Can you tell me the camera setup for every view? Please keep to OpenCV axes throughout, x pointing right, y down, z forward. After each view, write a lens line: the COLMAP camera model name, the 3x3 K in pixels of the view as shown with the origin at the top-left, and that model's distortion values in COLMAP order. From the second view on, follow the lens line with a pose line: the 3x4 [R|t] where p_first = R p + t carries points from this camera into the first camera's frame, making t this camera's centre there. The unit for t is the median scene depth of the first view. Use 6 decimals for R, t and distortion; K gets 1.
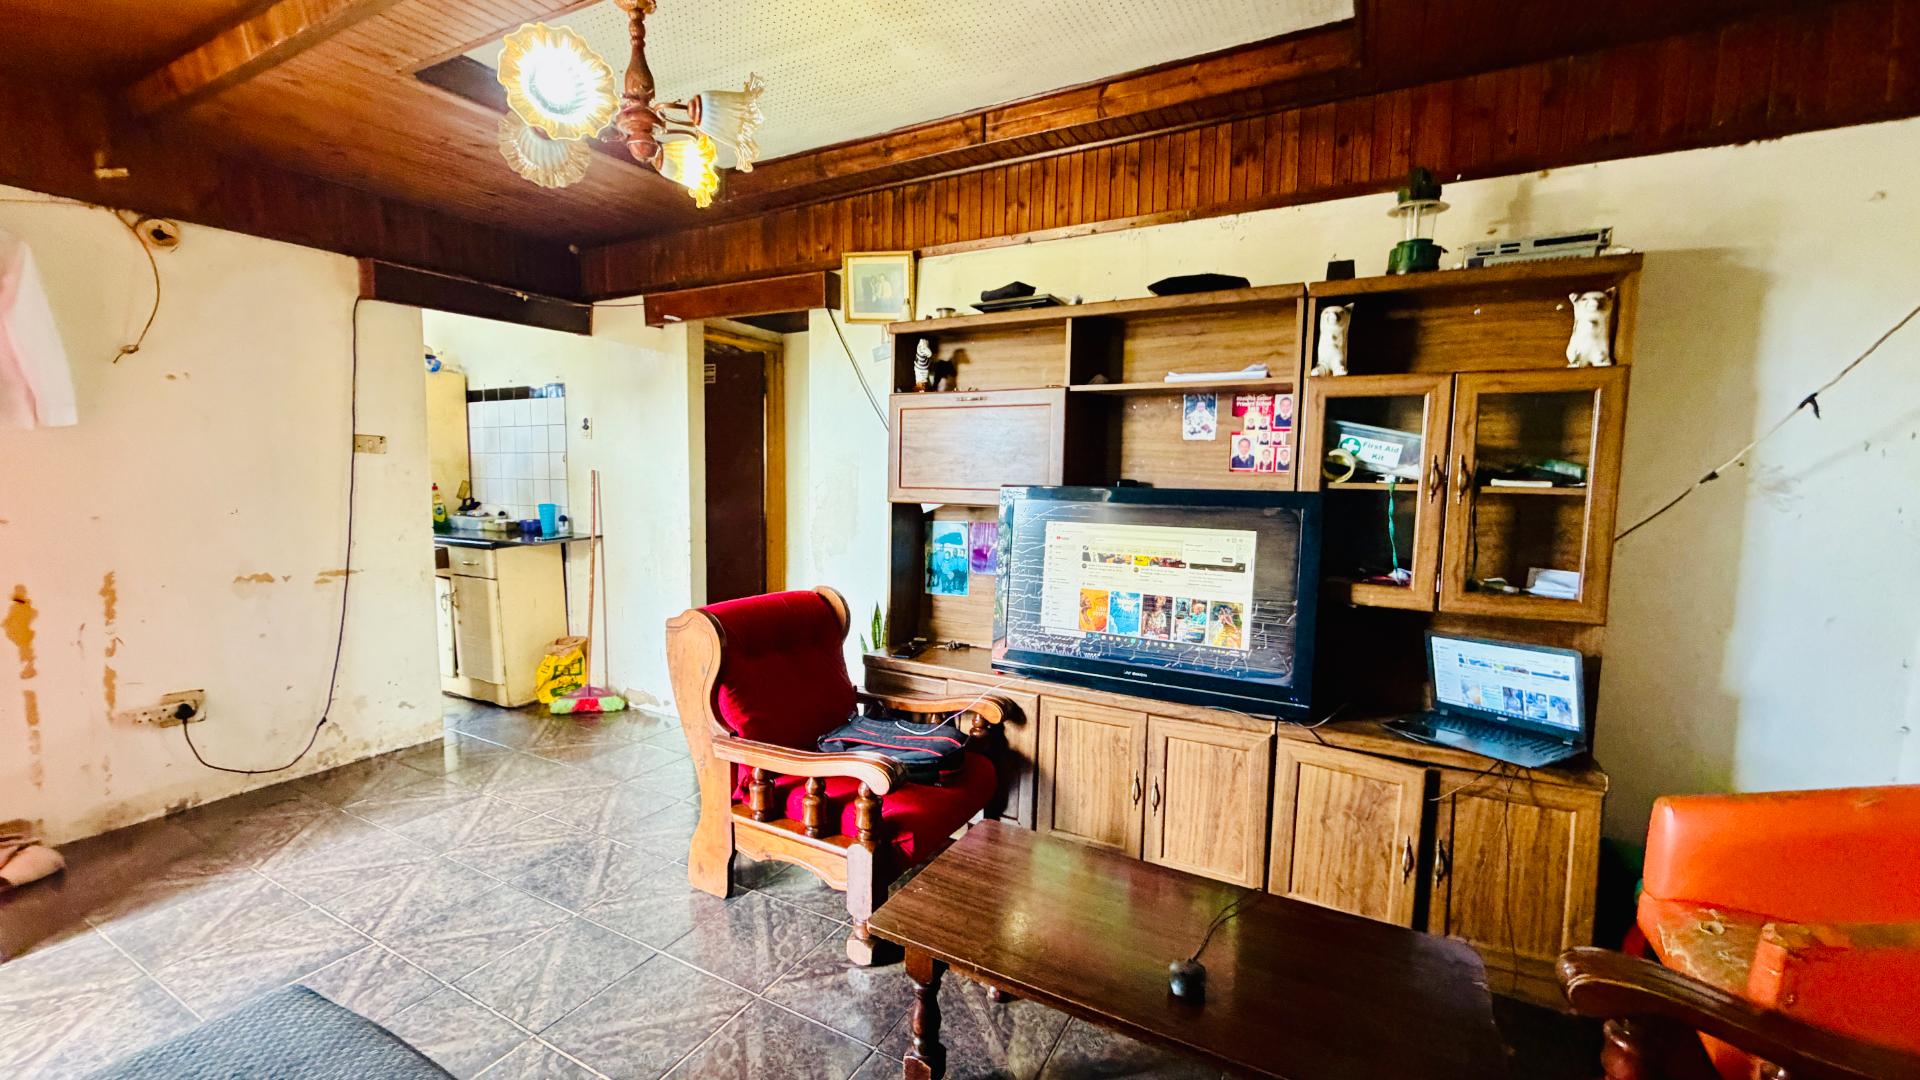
lens RADIAL K [[763.6, 0, 957.2], [0, 763.6, 542.5], [0, 0, 1]] dist [0.000077, -0.000147]
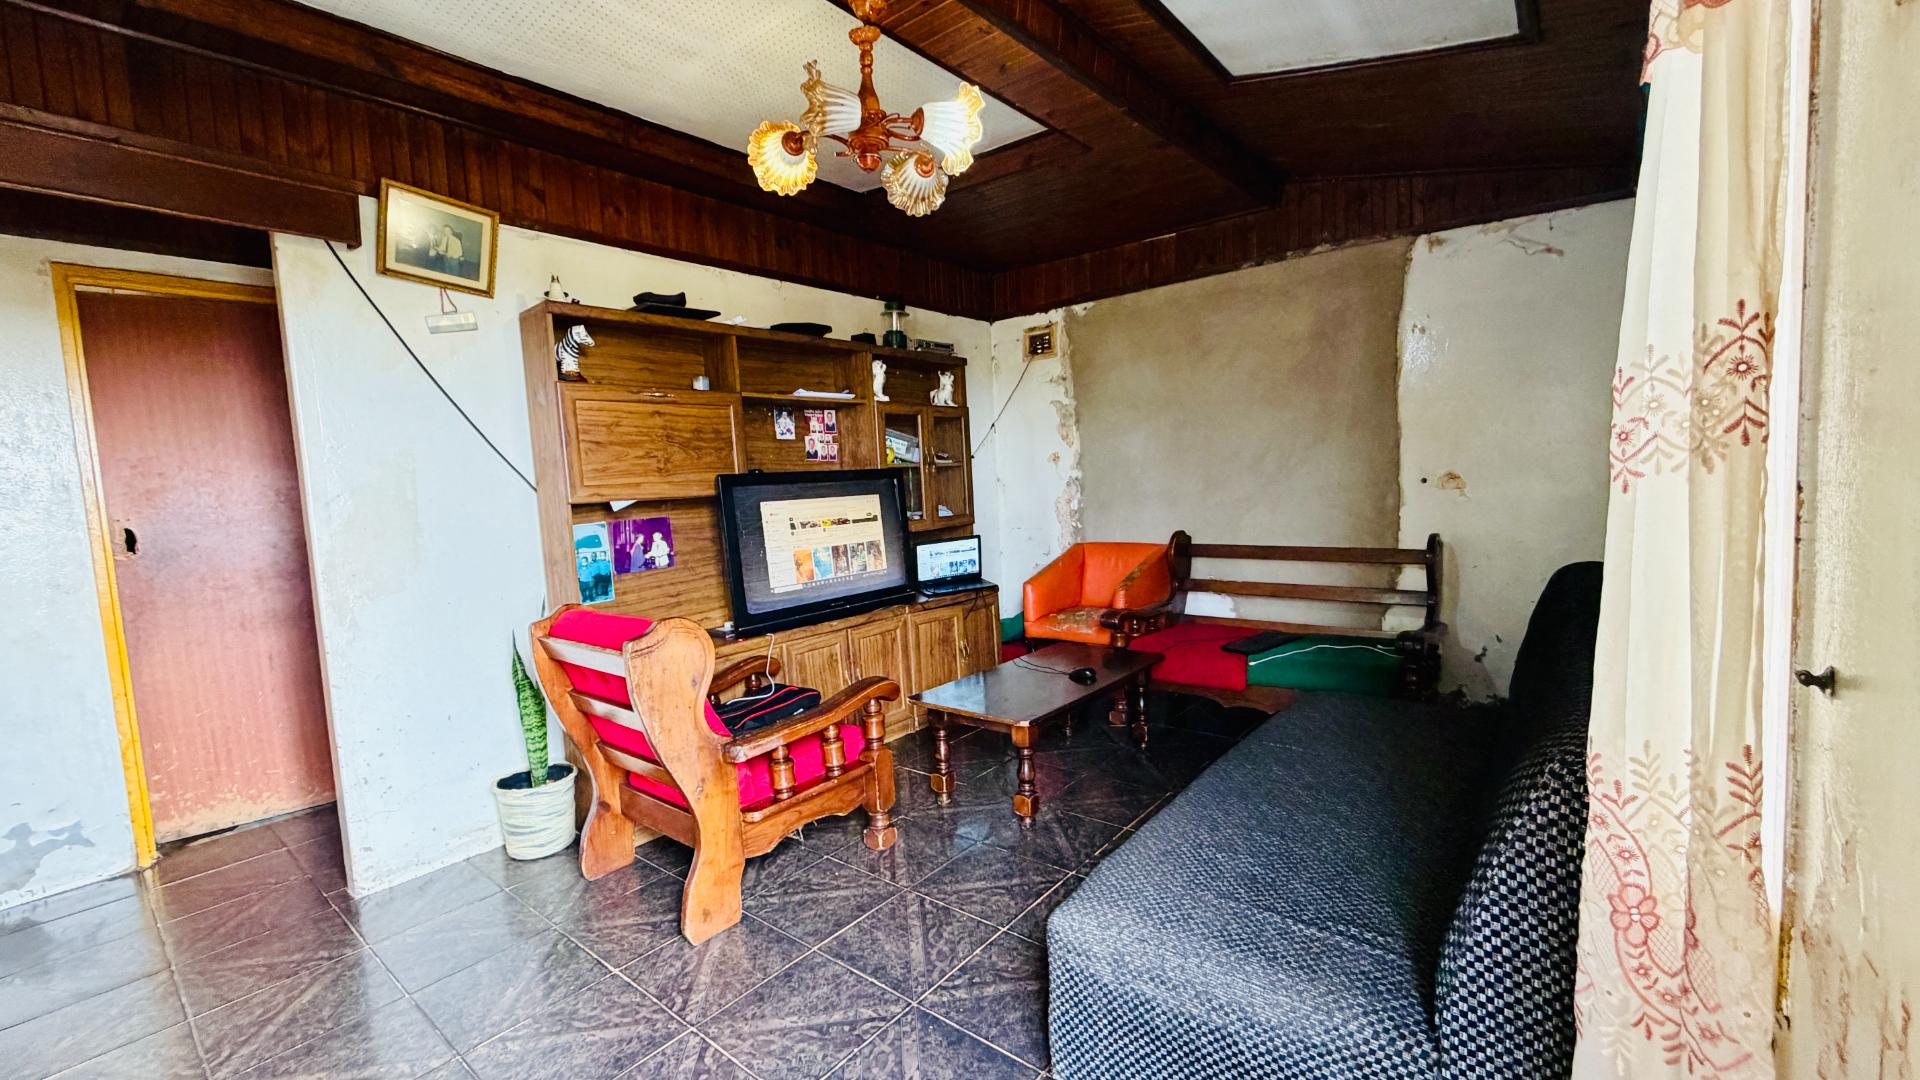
lens RADIAL K [[763.6, 0, 957.2], [0, 763.6, 542.5], [0, 0, 1]] dist [0.000077, -0.000147]
pose [[0.192831, -0.107004, 0.975380, -1.060116], [0.144973, 0.986234, 0.079534, -0.017130], [-0.970463, 0.126068, 0.205689, 0.477353]]
